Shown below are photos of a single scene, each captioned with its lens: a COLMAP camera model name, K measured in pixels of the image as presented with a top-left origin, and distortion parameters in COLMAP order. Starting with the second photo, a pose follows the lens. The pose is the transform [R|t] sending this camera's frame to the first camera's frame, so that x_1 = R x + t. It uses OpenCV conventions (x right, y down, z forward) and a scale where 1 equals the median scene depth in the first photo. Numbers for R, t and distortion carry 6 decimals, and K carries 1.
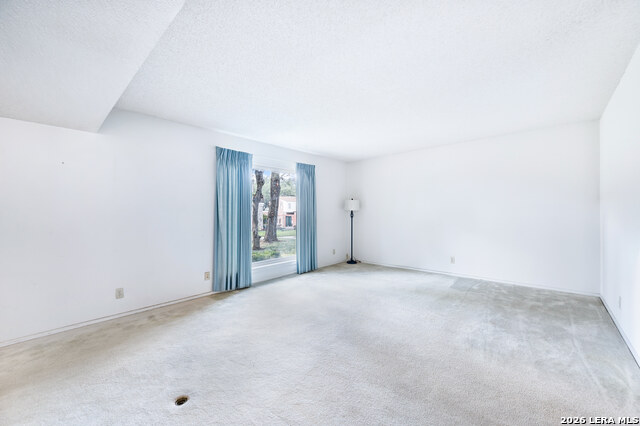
lens RADIAL K [[253.1, 0, 318.8], [0, 253.1, 211.5], [0, 0, 1]] dist [0.000614, -0.000123]
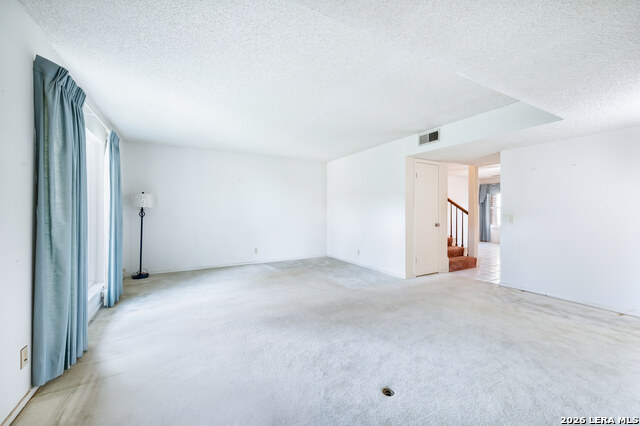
lens RADIAL K [[253.1, 0, 318.8], [0, 253.1, 211.5], [0, 0, 1]] dist [0.000614, -0.000123]
pose [[0.316858, 0.016297, 0.948333, -0.504470], [-0.004129, 0.999867, -0.015803, 0.021378], [-0.948464, 0.001092, 0.316883, 0.313627]]
